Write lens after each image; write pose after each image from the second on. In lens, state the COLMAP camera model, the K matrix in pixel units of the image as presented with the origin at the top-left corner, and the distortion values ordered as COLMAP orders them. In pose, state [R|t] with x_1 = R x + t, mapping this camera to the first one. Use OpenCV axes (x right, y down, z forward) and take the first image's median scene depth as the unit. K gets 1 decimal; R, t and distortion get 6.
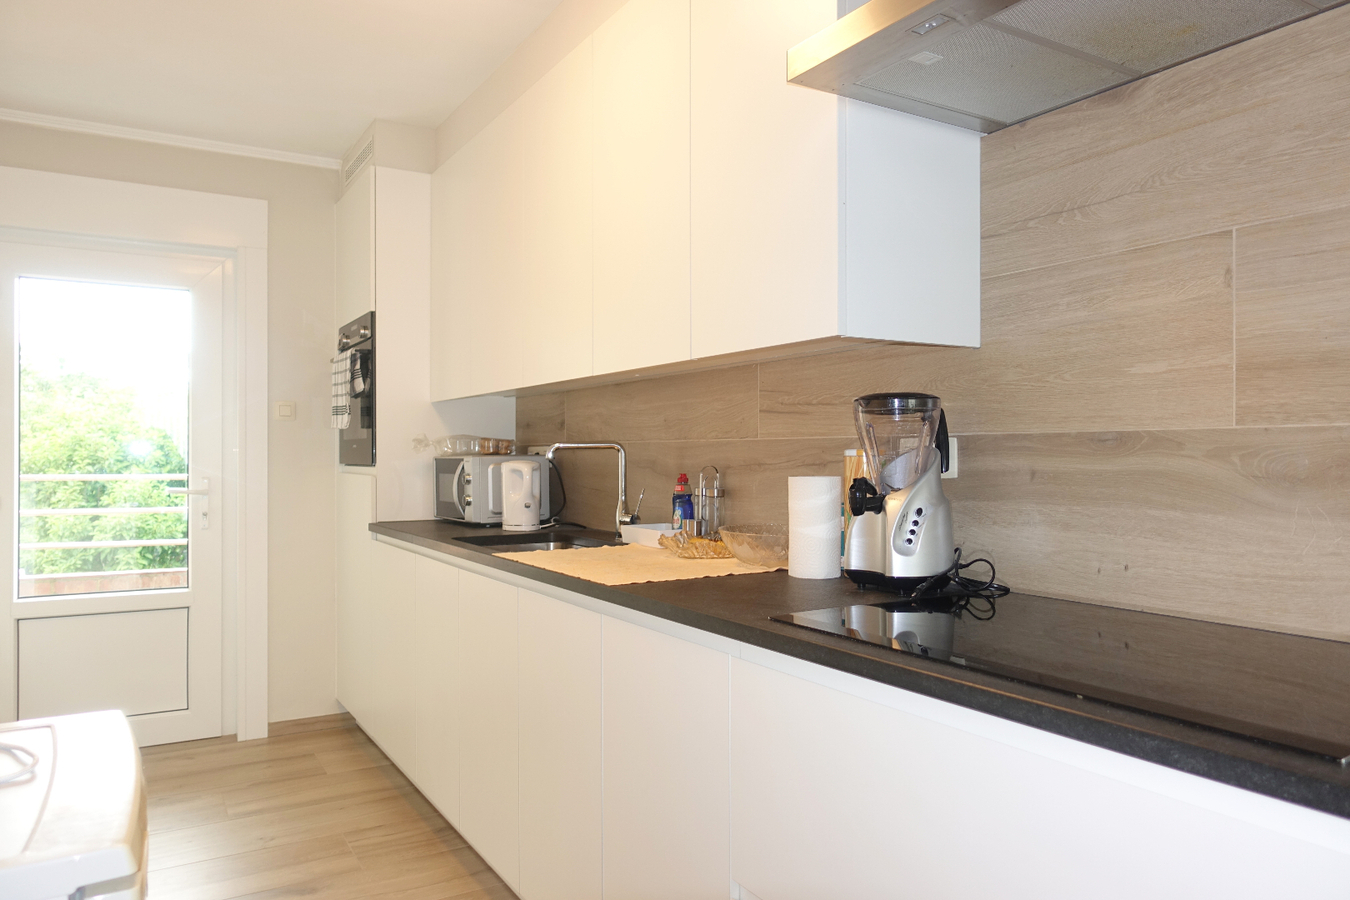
lens RADIAL K [[951.1, 0, 685.1], [0, 951.1, 451.0], [0, 0, 1]] dist [0.003901, 0.001396]
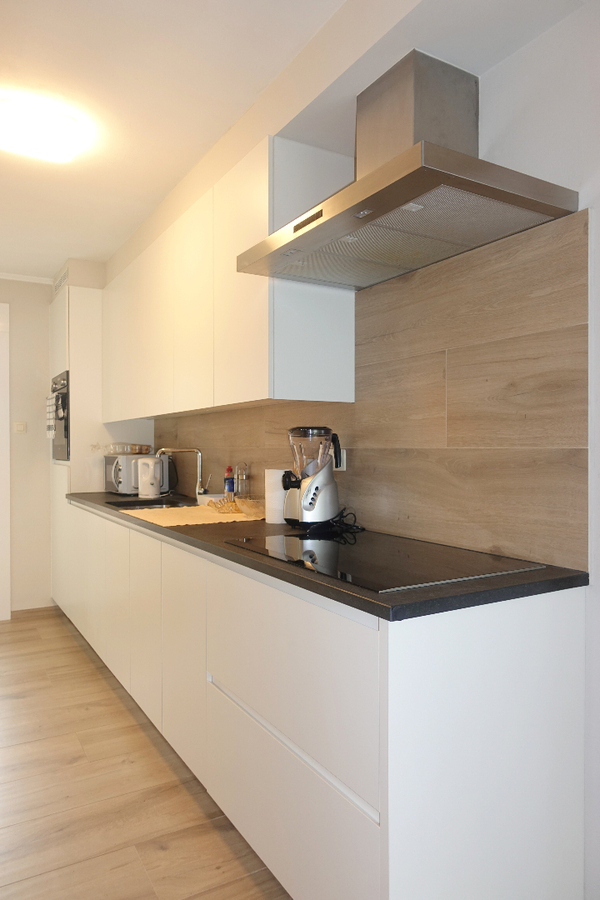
lens RADIAL K [[634.0, 0, 302.5], [0, 634.0, 450.4], [0, 0, 1]] dist [0.003901, 0.001396]
pose [[0.999882, -0.000135, -0.015353, 0.151806], [0.000261, 0.999966, 0.008222, -0.015709], [0.015351, -0.008225, 0.999848, -0.187470]]
